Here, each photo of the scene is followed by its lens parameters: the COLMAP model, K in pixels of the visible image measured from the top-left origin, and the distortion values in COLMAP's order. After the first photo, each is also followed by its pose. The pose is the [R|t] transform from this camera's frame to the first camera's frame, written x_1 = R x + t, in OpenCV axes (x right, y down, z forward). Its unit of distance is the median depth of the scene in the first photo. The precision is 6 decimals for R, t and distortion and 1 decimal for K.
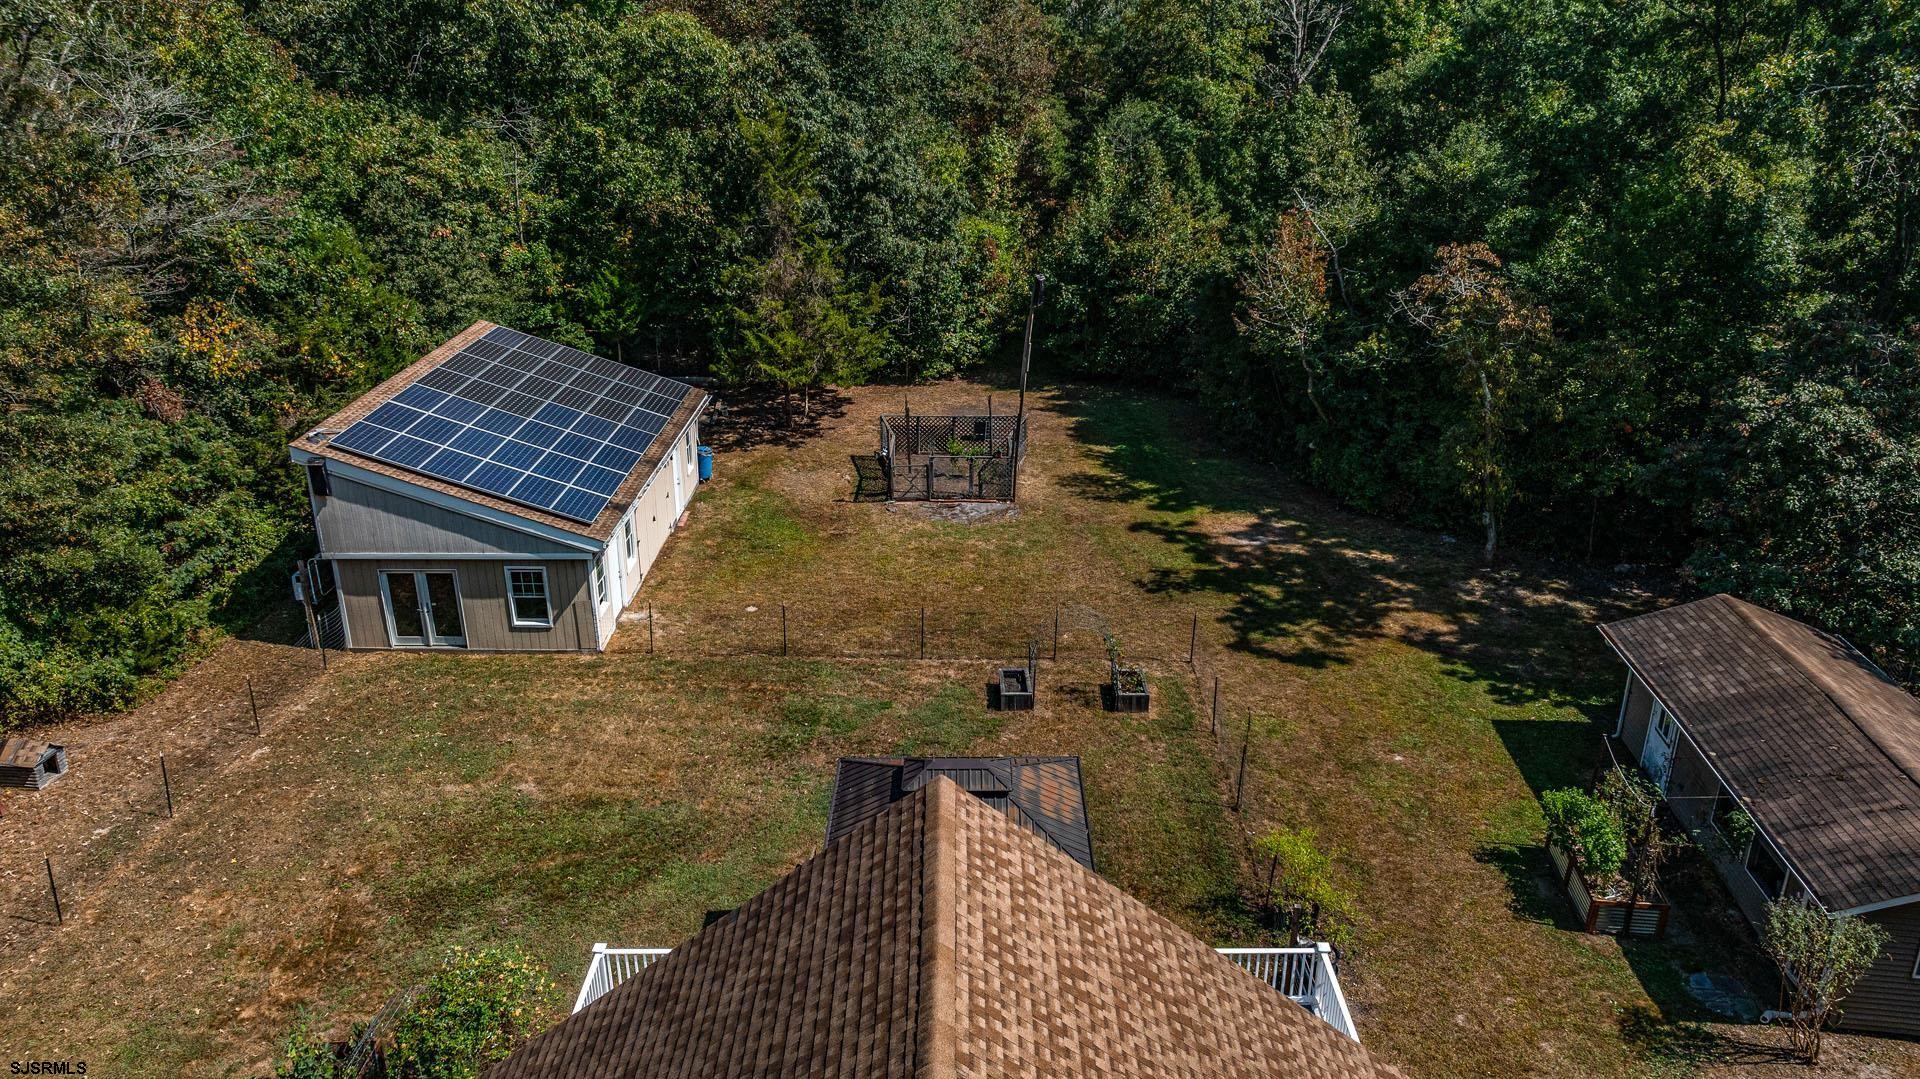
lens RADIAL K [[1345.6, 0, 960.0], [0, 1345.6, 539.5], [0, 0, 1]] dist [-0.014999, 0.001043]
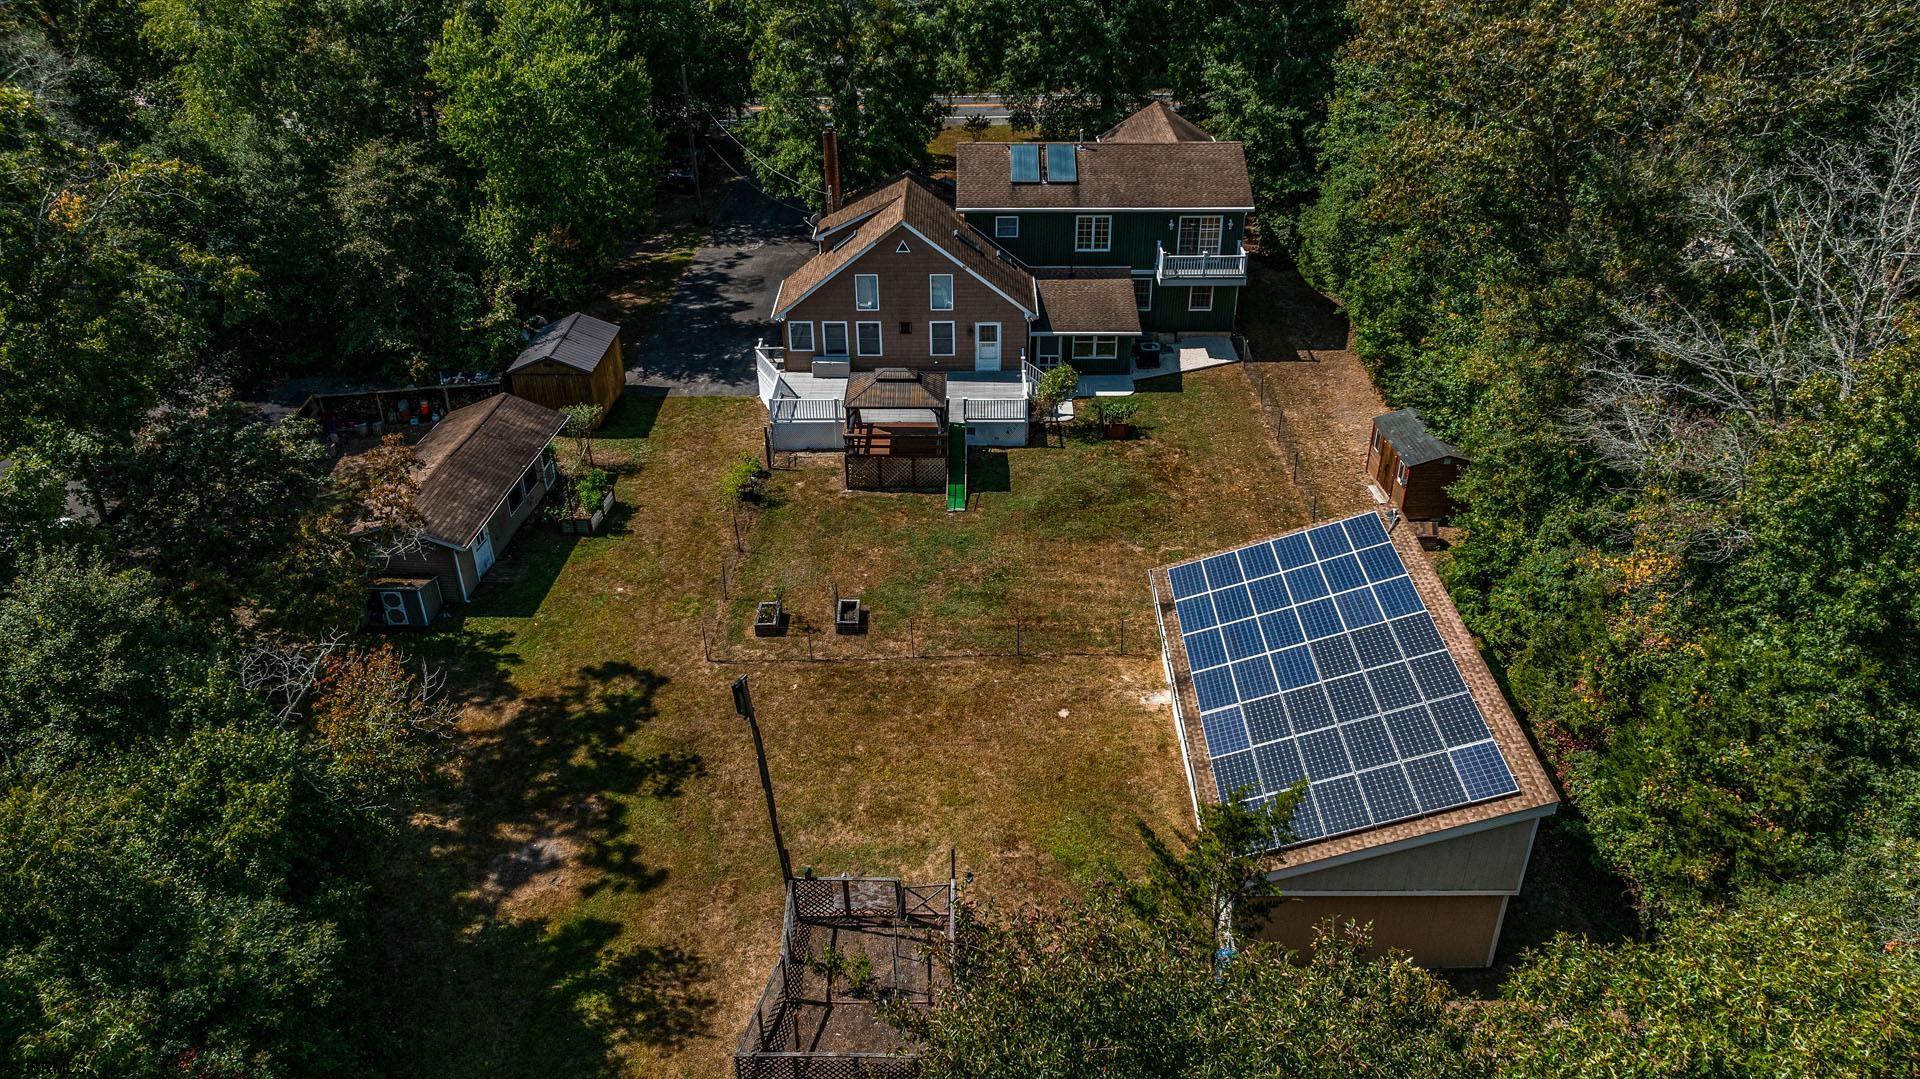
lens RADIAL K [[1345.6, 0, 960.0], [0, 1345.6, 539.5], [0, 0, 1]] dist [-0.014999, 0.001043]
pose [[-0.999933, 0.008380, 0.008039, -0.070905], [0.011427, 0.586923, 0.809562, -0.825526], [0.002066, 0.809599, -0.586979, 1.323406]]
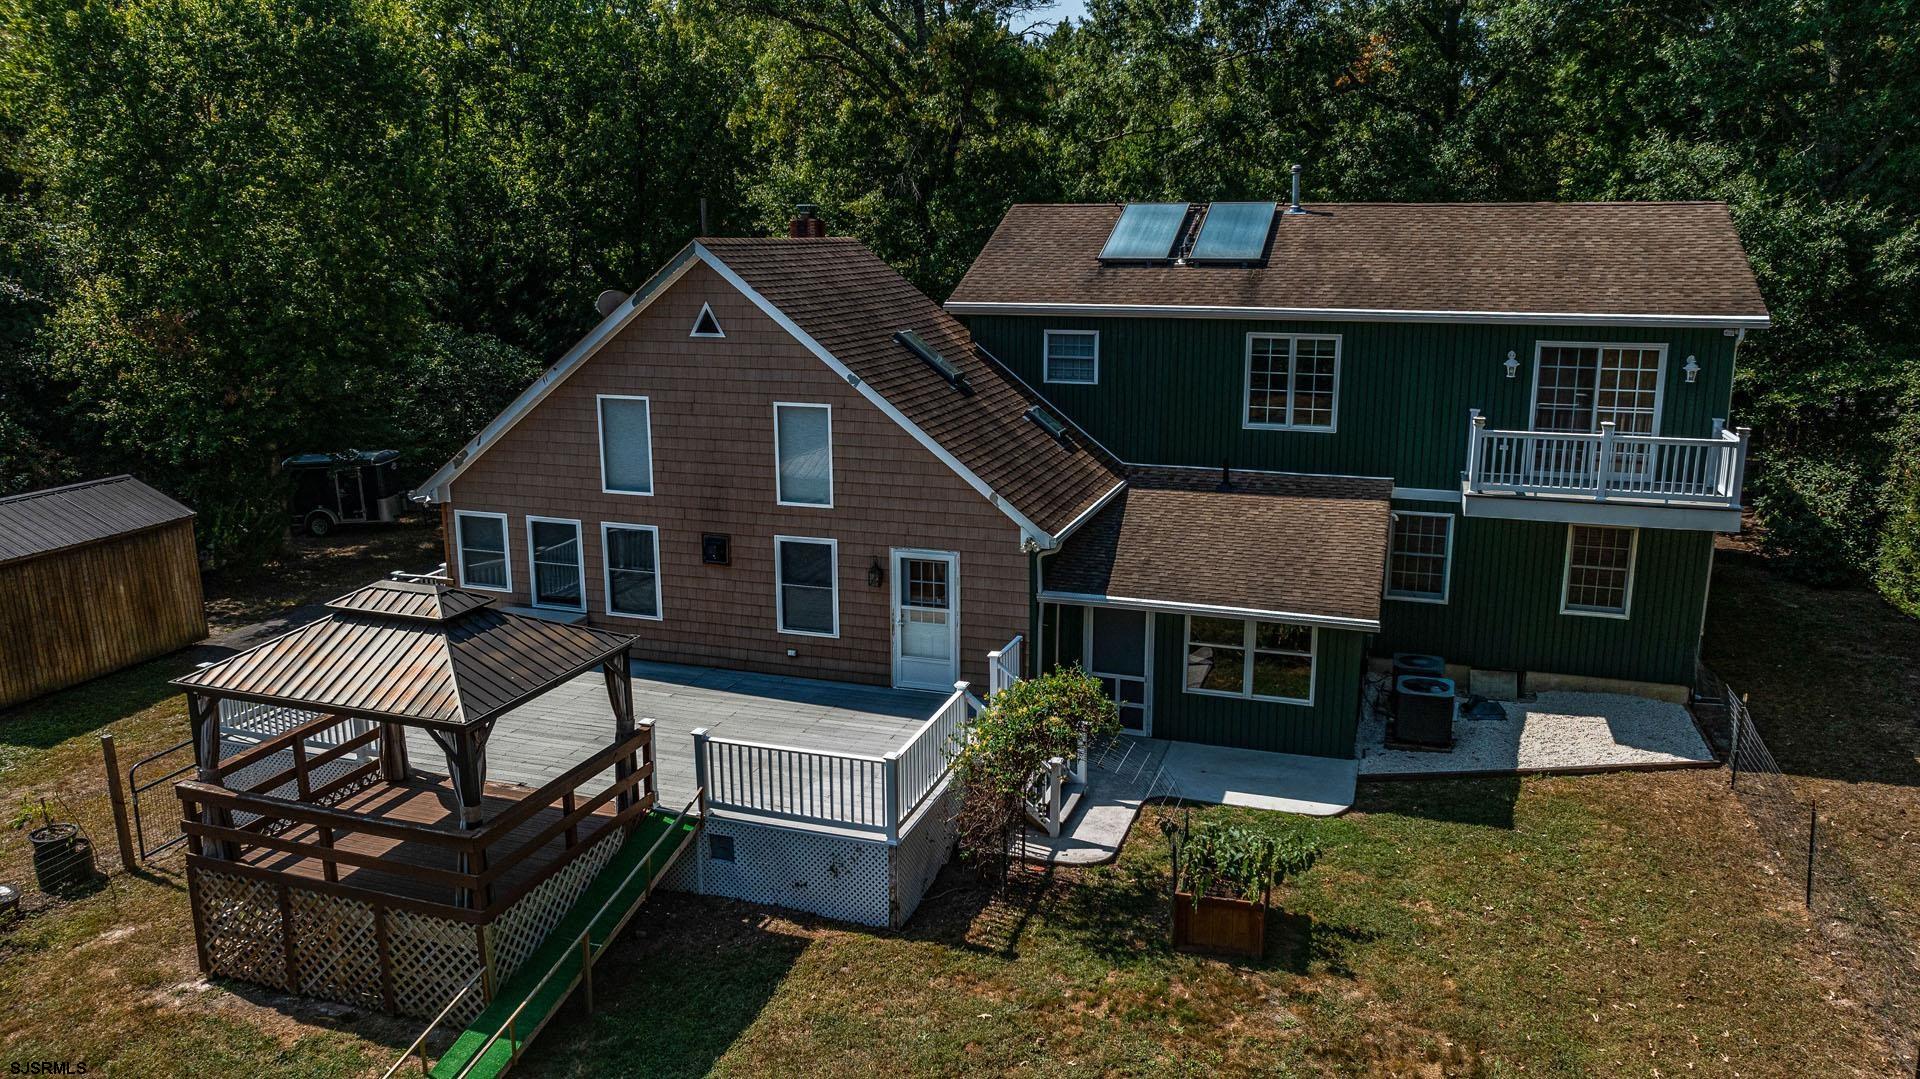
lens RADIAL K [[1345.6, 0, 960.0], [0, 1345.6, 539.5], [0, 0, 1]] dist [-0.014999, 0.001043]
pose [[-0.948288, -0.065285, 0.310626, -0.260908], [0.129055, 0.814779, 0.565225, -0.087038], [-0.289992, 0.576084, -0.764220, 0.673932]]
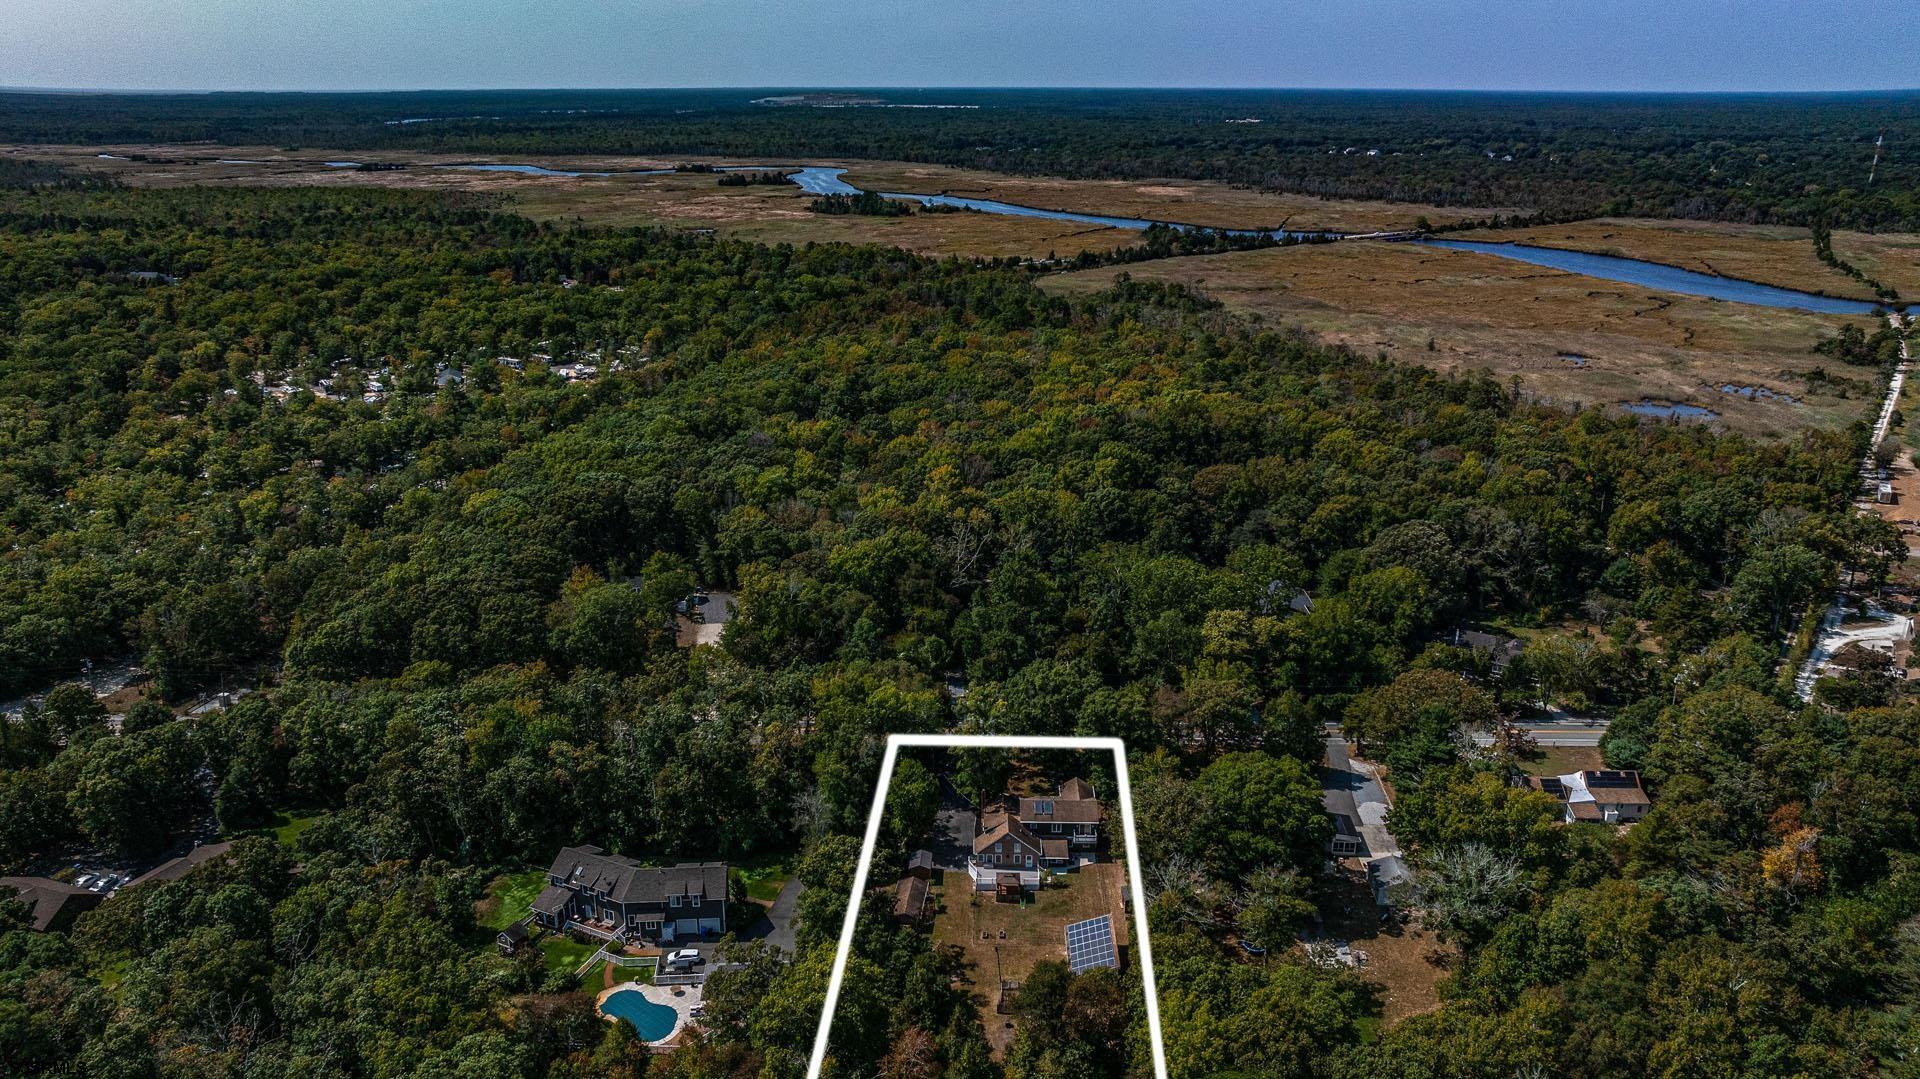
lens RADIAL K [[1345.6, 0, 960.0], [0, 1345.6, 539.5], [0, 0, 1]] dist [-0.014999, 0.001043]
pose [[-0.999949, -0.002165, 0.009839, 0.146313], [0.004964, 0.743997, 0.668165, -4.552894], [-0.008767, 0.668180, -0.743948, 3.602153]]
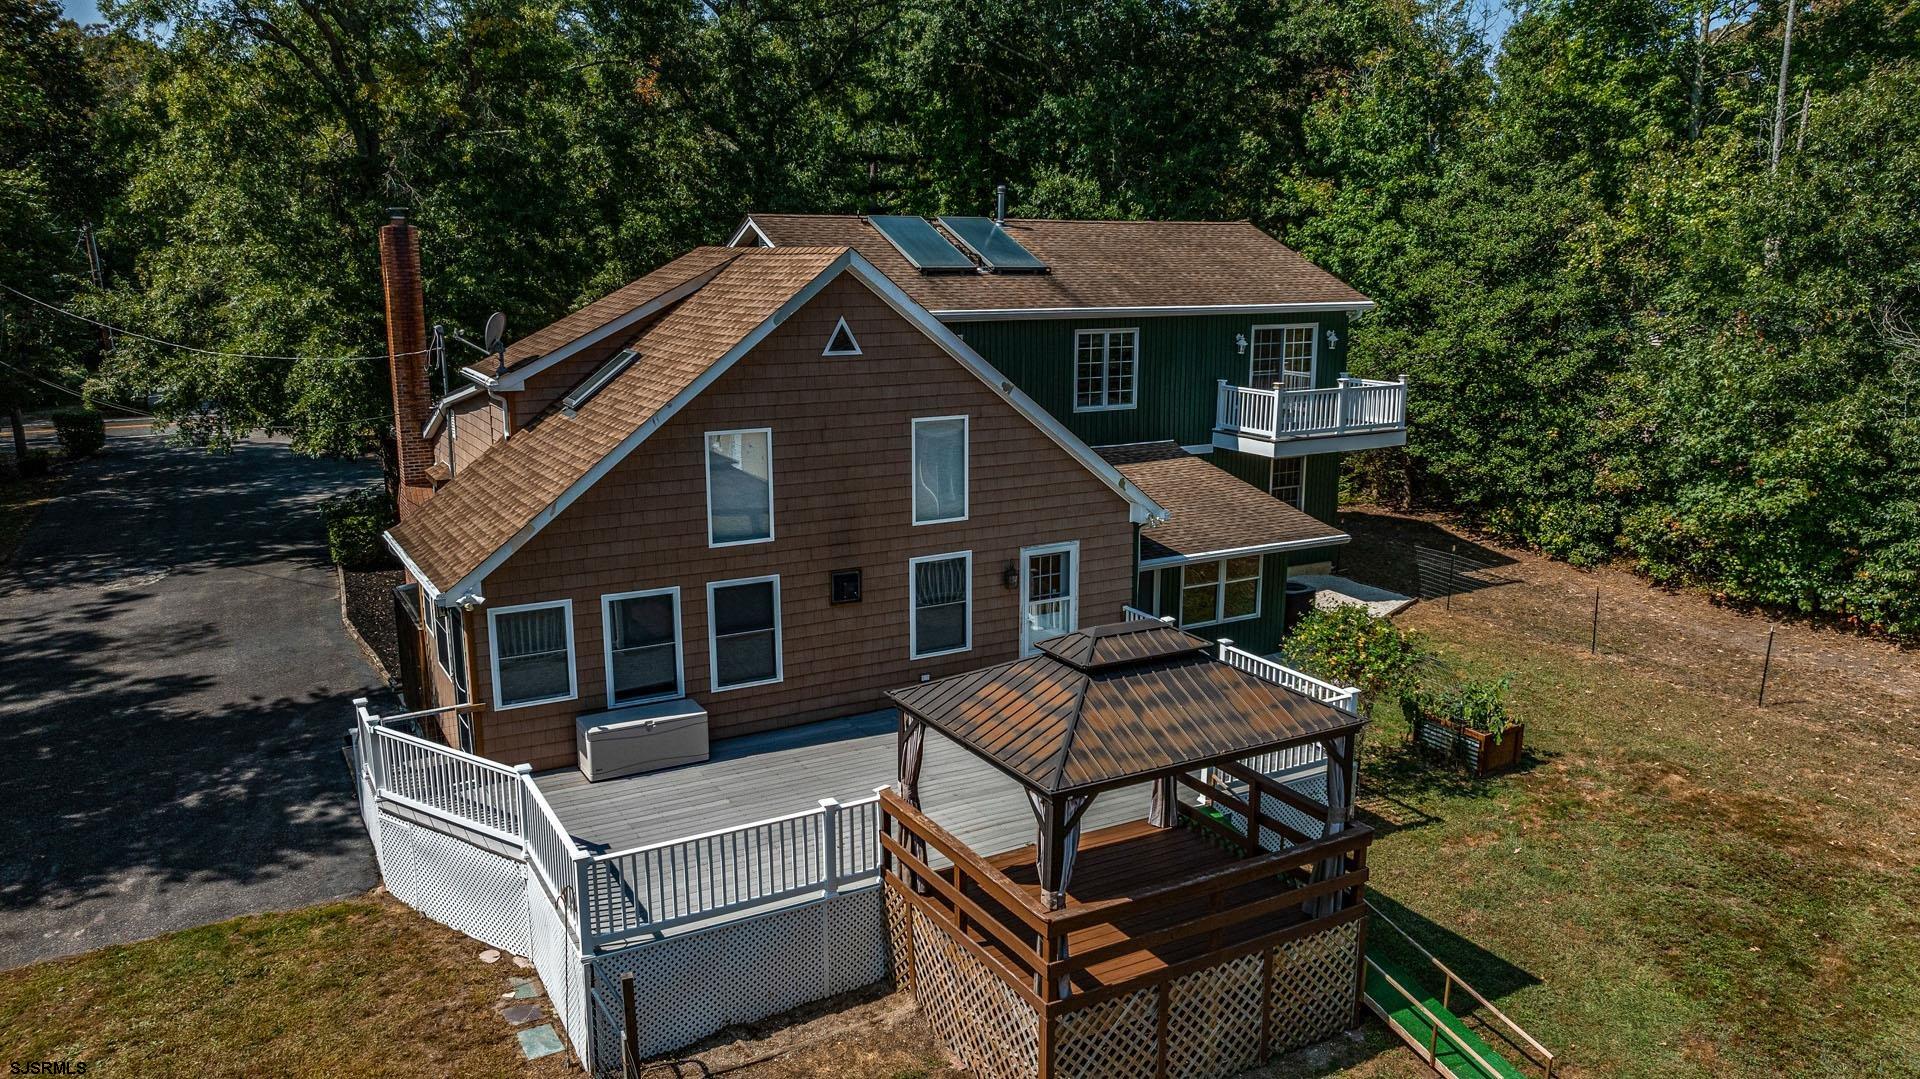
lens RADIAL K [[1345.6, 0, 960.0], [0, 1345.6, 539.5], [0, 0, 1]] dist [-0.014999, 0.001043]
pose [[-0.866173, 0.107240, -0.488102, 0.198777], [-0.195047, 0.826697, 0.527758, -0.074712], [0.460110, 0.552332, -0.695146, 0.645485]]
